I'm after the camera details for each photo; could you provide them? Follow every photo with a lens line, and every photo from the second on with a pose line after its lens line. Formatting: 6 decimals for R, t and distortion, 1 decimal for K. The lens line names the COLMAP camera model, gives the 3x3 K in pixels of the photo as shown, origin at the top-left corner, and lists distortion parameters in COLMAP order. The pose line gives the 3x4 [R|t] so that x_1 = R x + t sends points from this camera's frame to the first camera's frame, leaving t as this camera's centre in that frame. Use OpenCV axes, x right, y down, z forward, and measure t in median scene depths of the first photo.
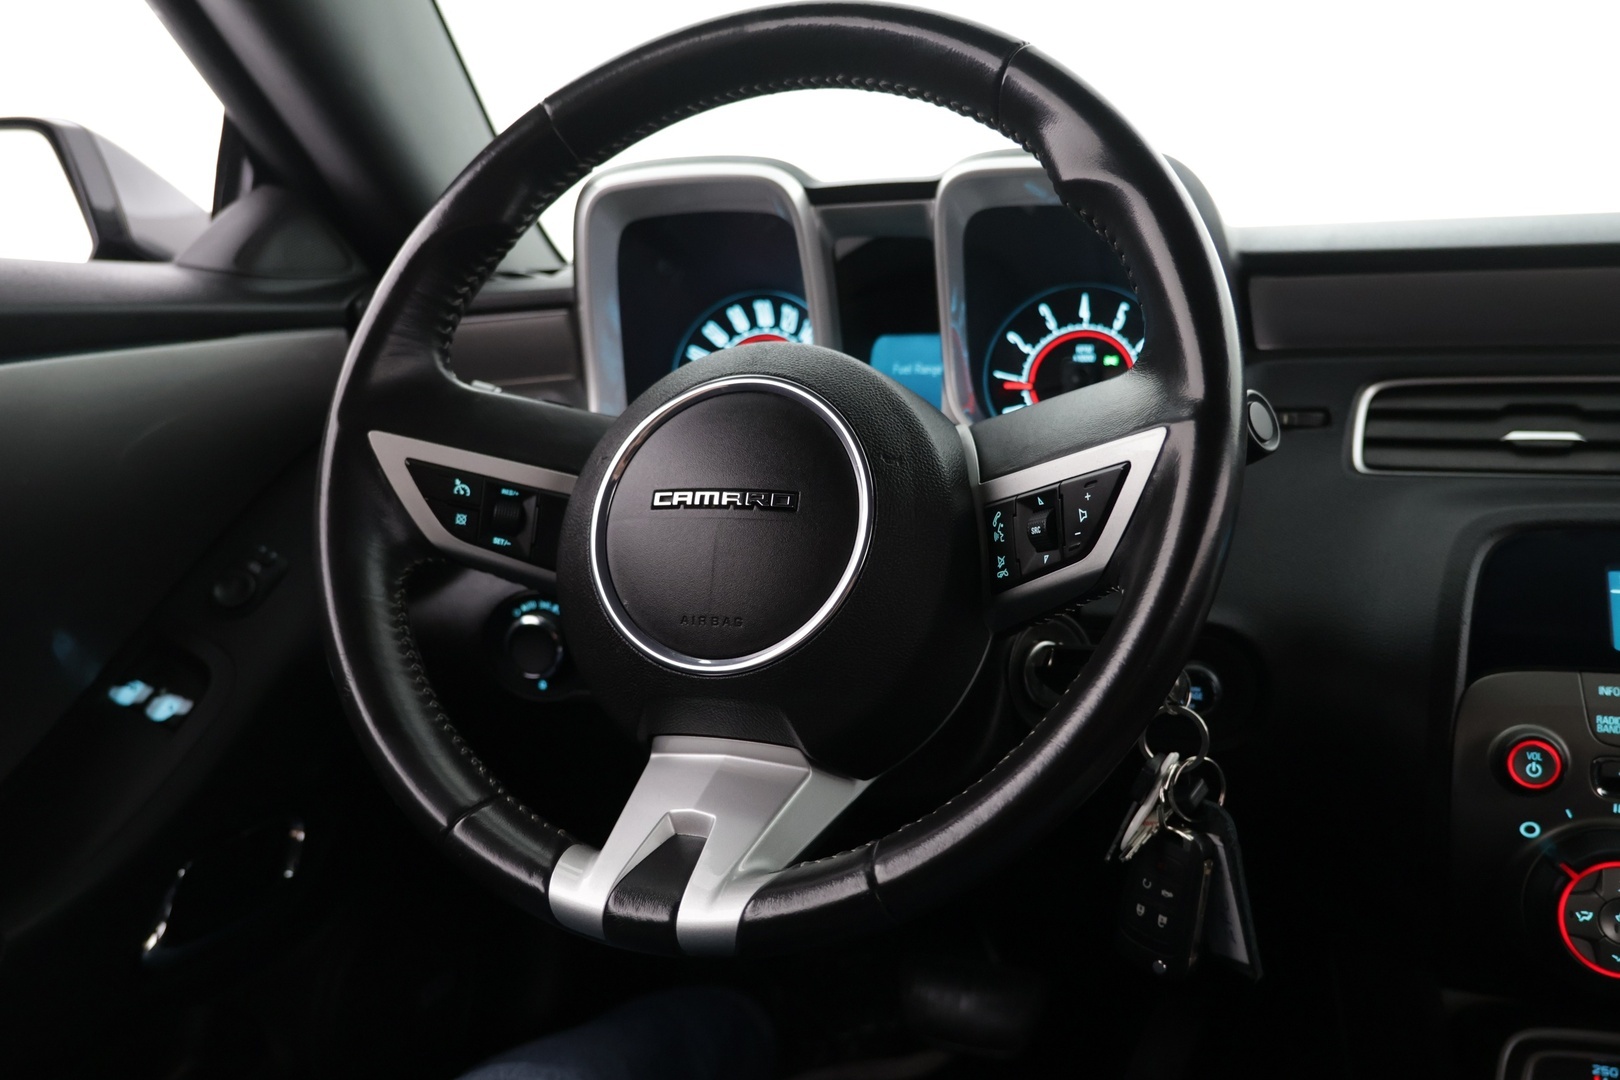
lens RADIAL K [[1348.9, 0, 814.7], [0, 1348.9, 553.6], [0, 0, 1]] dist [-0.037204, 0.025917]
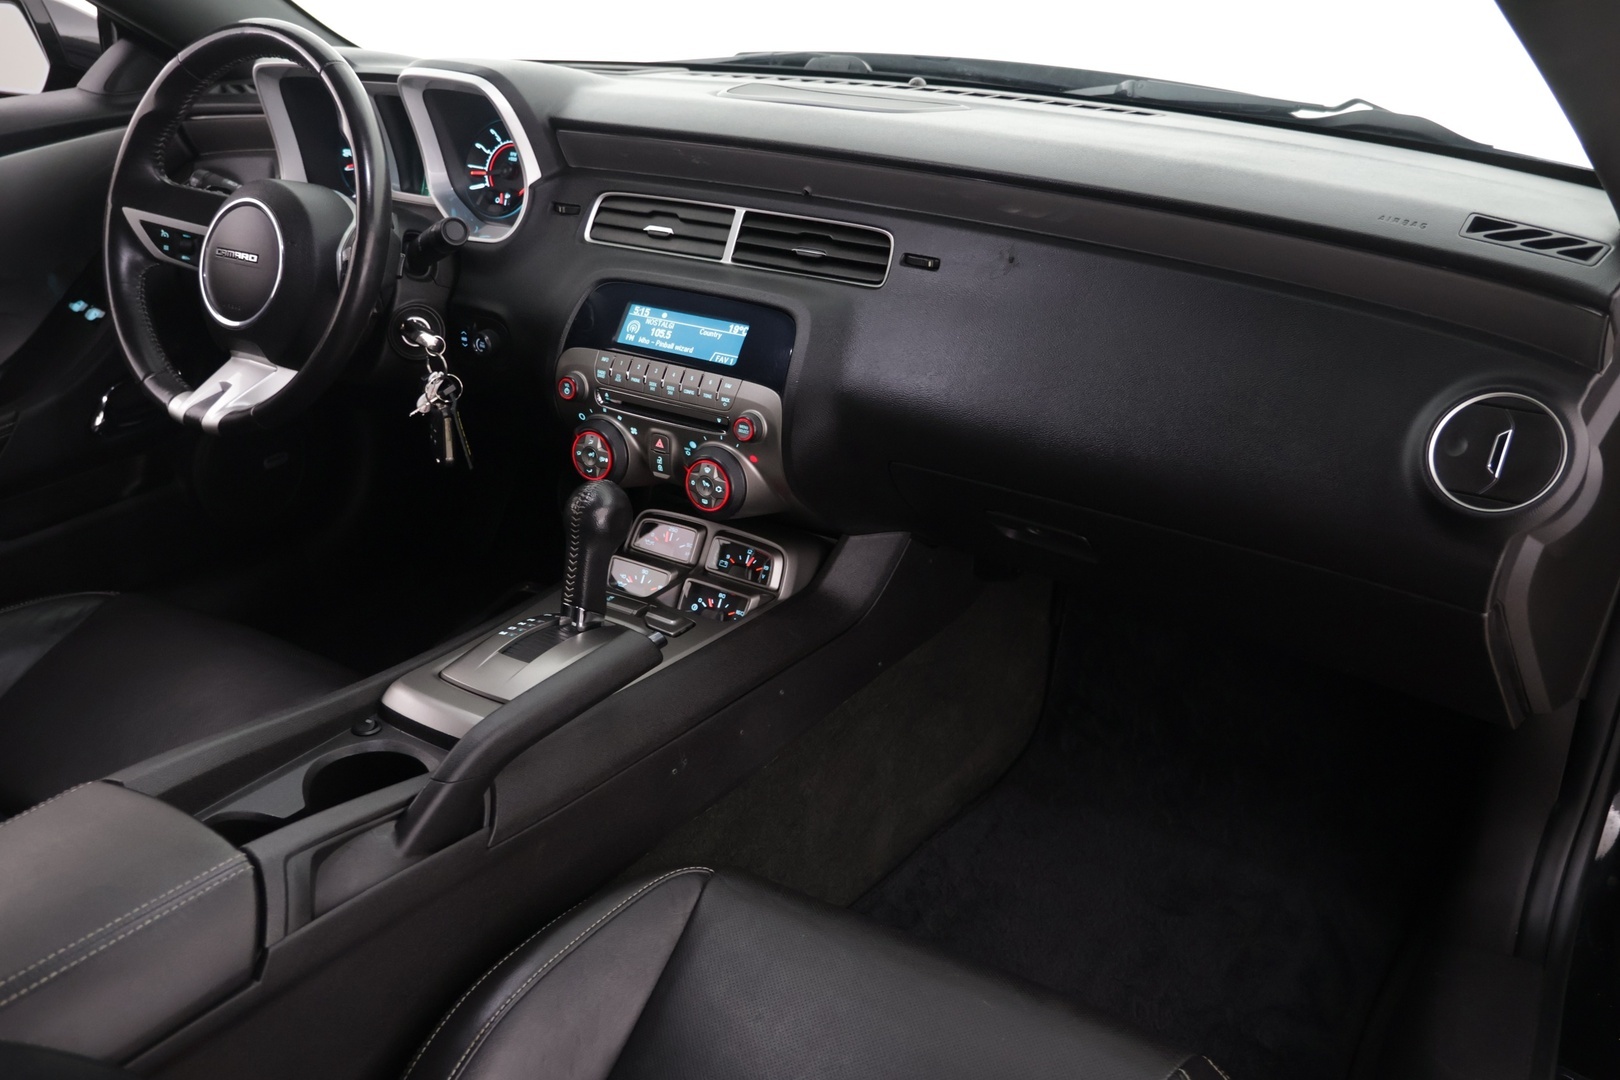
lens RADIAL K [[1348.9, 0, 815.0], [0, 1348.9, 553.0], [0, 0, 1]] dist [-0.037204, 0.025917]
pose [[0.982673, 0.097411, -0.157686, 1.325523], [-0.043191, 0.947685, 0.316271, -0.322614], [0.180245, -0.303980, 0.935472, -1.174437]]
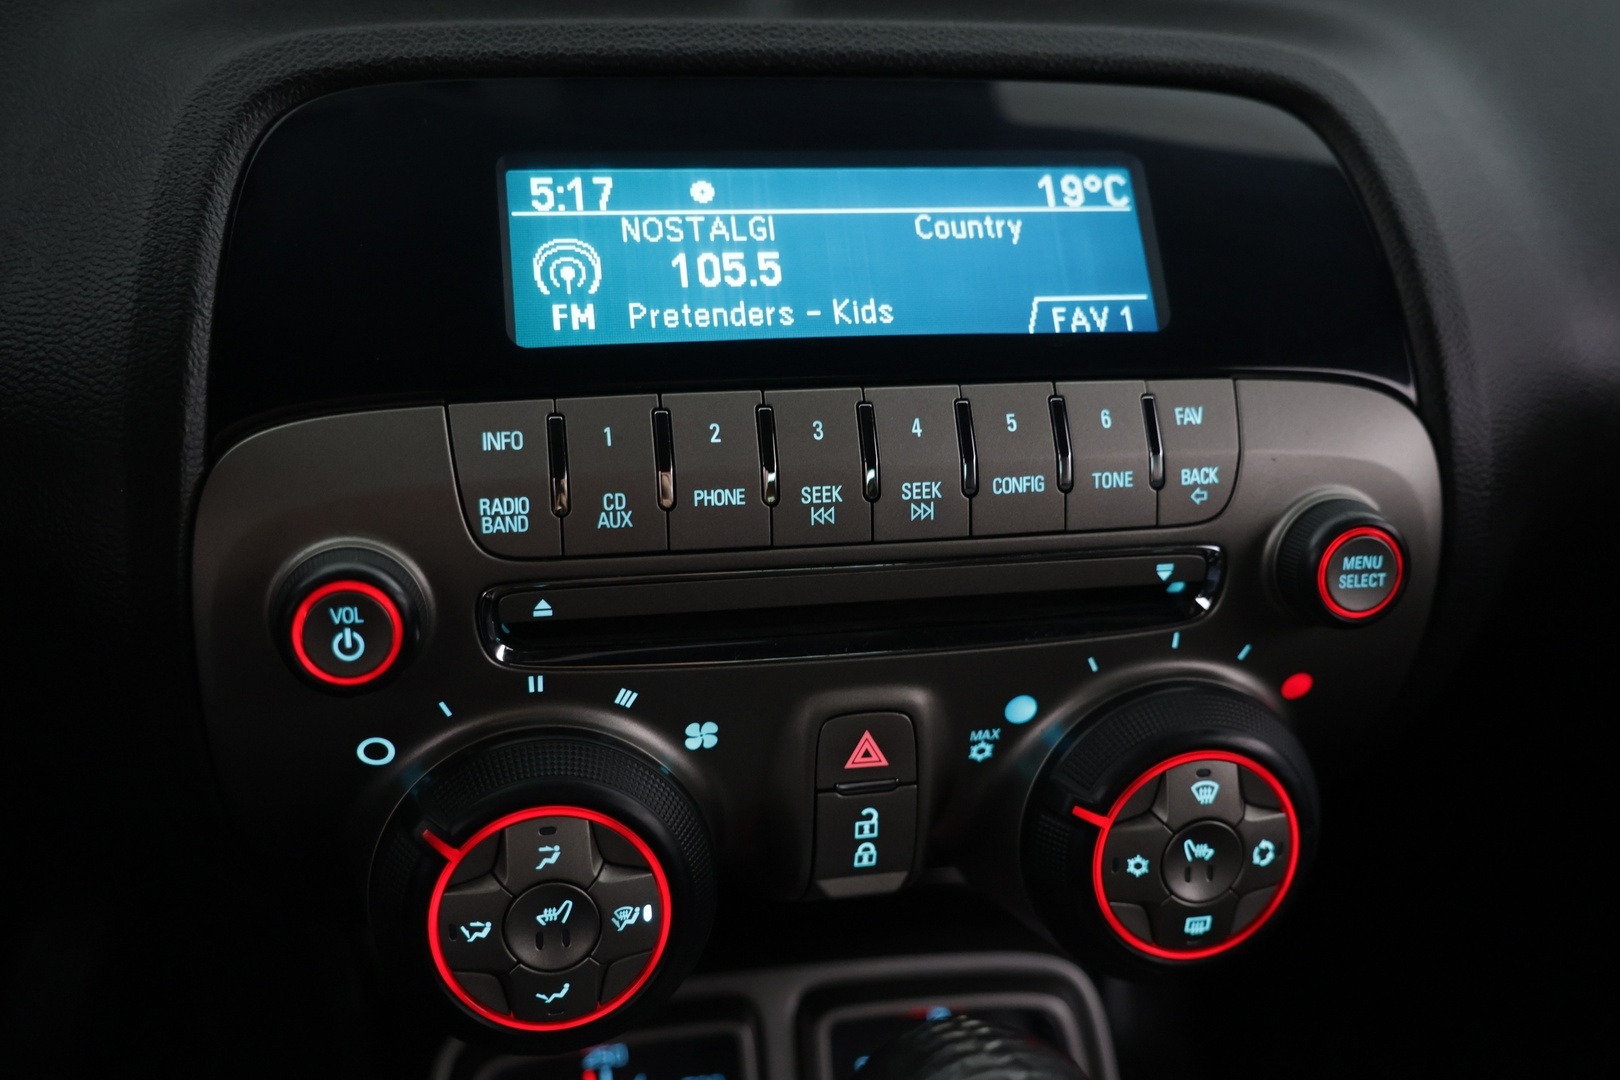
lens RADIAL K [[1664.0, 0, 811.3], [0, 1664.0, 511.8], [0, 0, 1]] dist [-0.035106, 0.000000]
pose [[0.839966, -0.161462, 0.518061, 0.379268], [0.036351, 0.969305, 0.243161, -0.008359], [-0.541420, -0.185415, 0.820052, 0.463209]]
